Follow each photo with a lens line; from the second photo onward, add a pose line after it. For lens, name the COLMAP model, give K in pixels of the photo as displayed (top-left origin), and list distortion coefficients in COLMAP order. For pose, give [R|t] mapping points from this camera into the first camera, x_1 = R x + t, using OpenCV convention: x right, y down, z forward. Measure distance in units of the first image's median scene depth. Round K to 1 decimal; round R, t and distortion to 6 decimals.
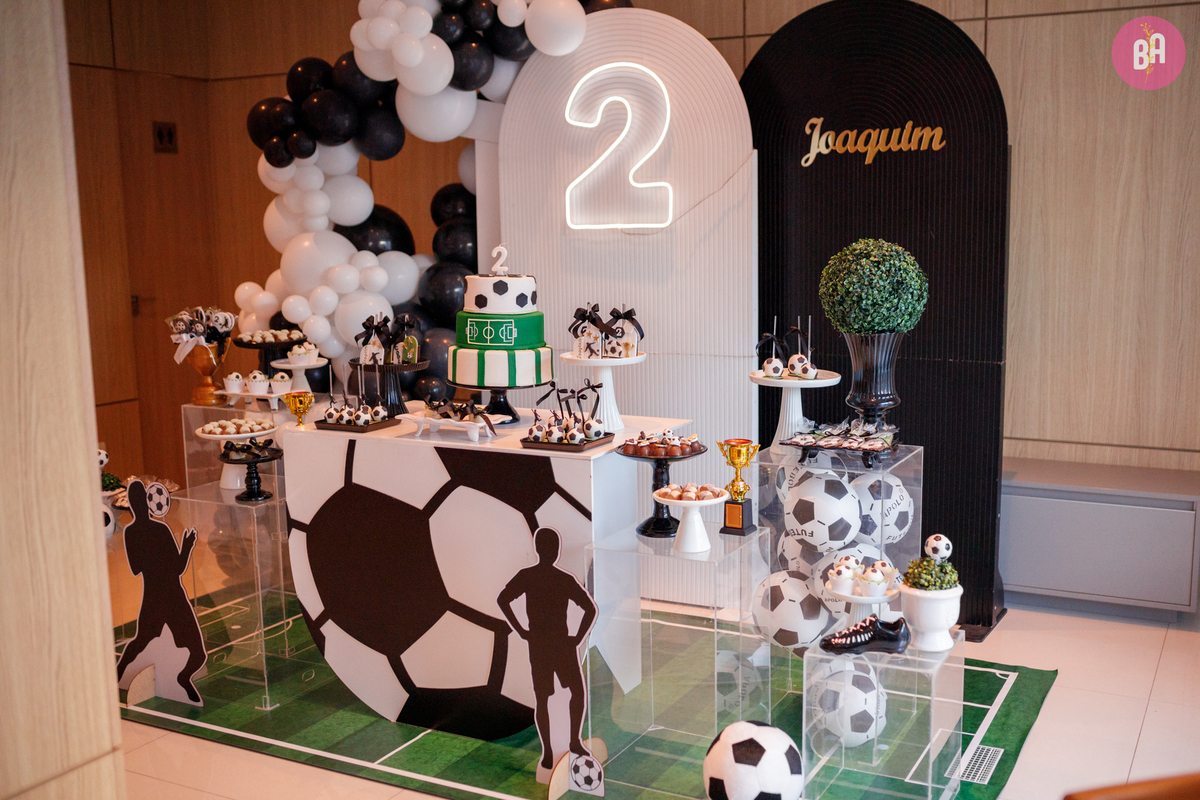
lens RADIAL K [[1247.3, 0, 659.4], [0, 1247.3, 416.7], [0, 0, 1]] dist [-0.064604, 0.118376]
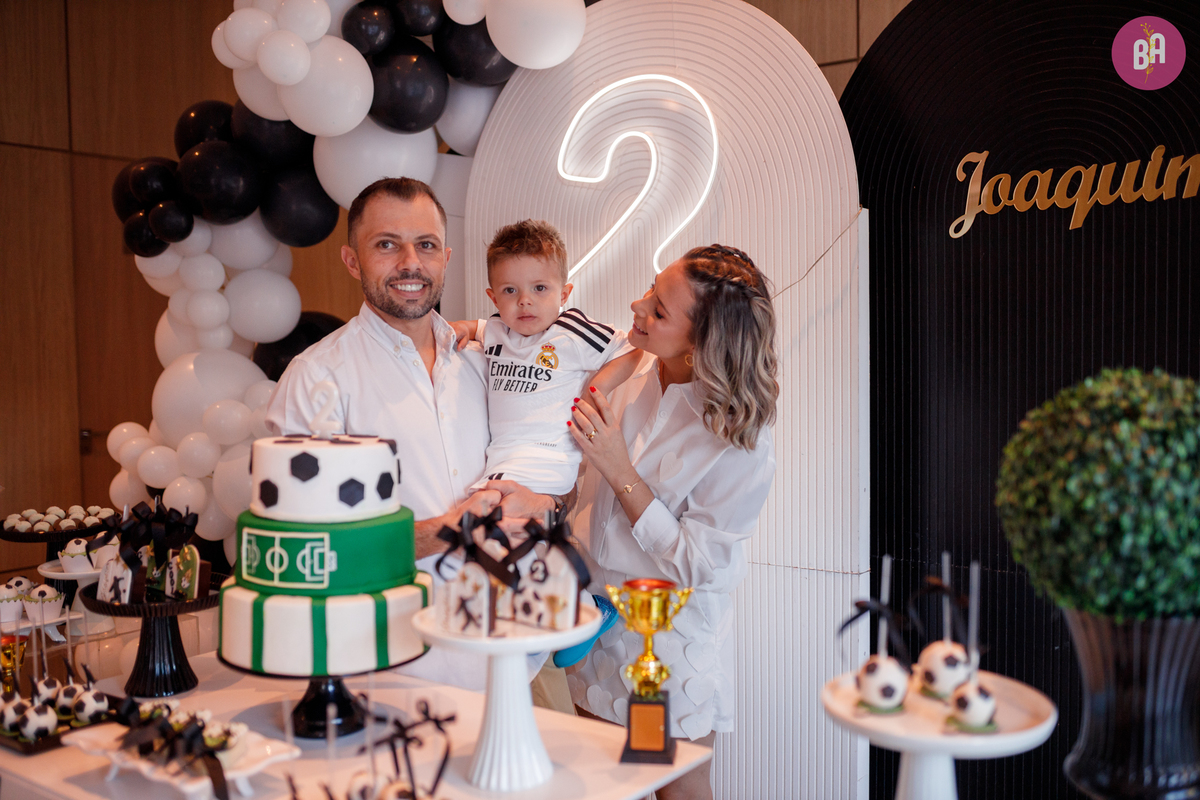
lens RADIAL K [[1144.6, 0, 608.9], [0, 1144.6, 402.8], [0, 0, 1]] dist [-0.061907, 0.092492]
pose [[0.984743, 0.008395, -0.173810, 0.060036], [-0.026247, 0.994573, -0.100672, -0.080654], [0.172022, 0.103698, 0.979620, 0.543018]]
